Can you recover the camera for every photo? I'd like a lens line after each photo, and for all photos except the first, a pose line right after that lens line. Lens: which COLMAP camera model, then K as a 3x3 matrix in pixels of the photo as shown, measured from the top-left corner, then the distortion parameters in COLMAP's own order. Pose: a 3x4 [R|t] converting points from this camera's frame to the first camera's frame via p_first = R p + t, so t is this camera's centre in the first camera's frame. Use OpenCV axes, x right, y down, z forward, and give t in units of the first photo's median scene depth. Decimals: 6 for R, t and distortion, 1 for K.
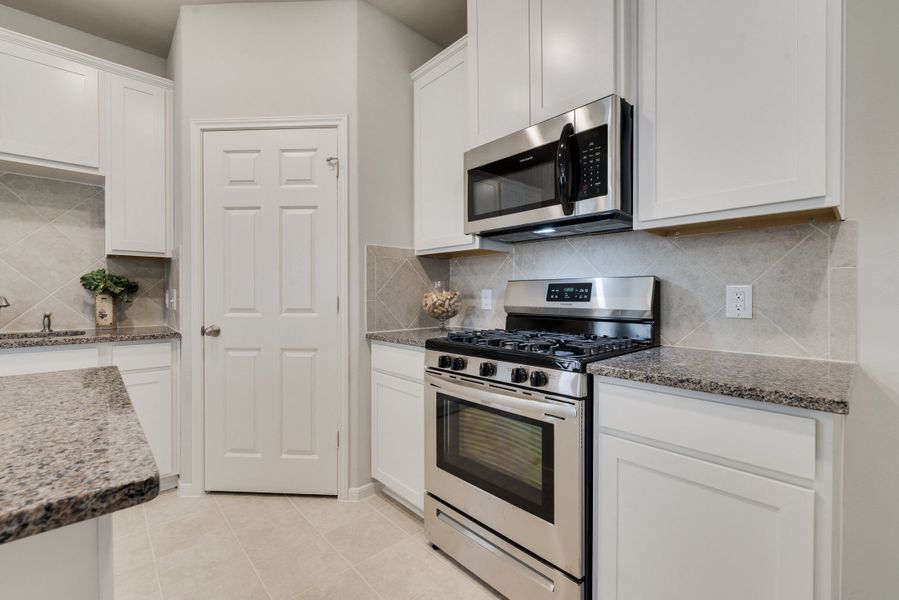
lens RADIAL K [[386.0, 0, 446.0], [0, 386.0, 297.5], [0, 0, 1]] dist [-0.000110, -0.000559]
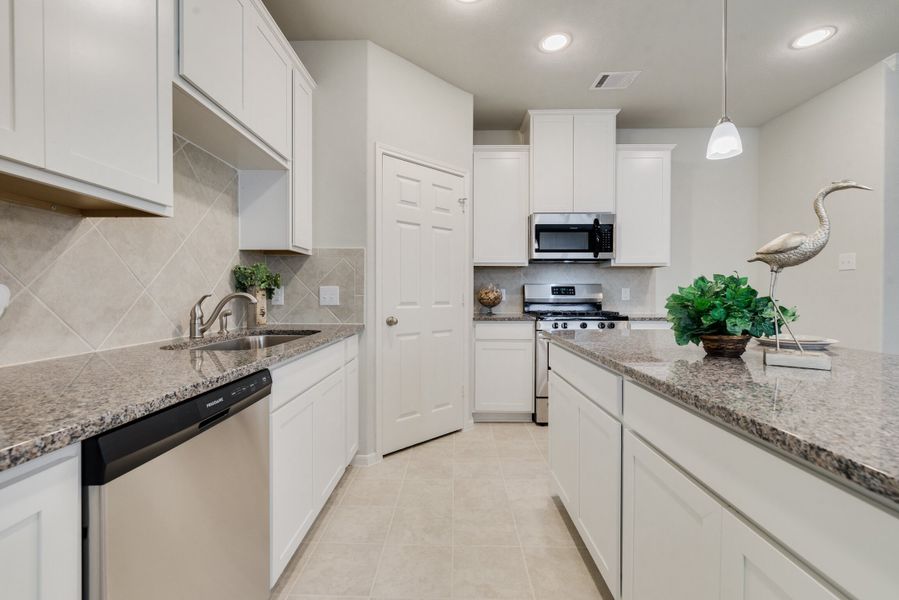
lens RADIAL K [[386.0, 0, 446.0], [0, 386.0, 297.5], [0, 0, 1]] dist [-0.000110, -0.000559]
pose [[0.687544, -0.007648, 0.726102, -1.399791], [0.003835, 0.999969, 0.006901, 0.004599], [-0.726132, -0.001960, 0.687552, 0.038257]]
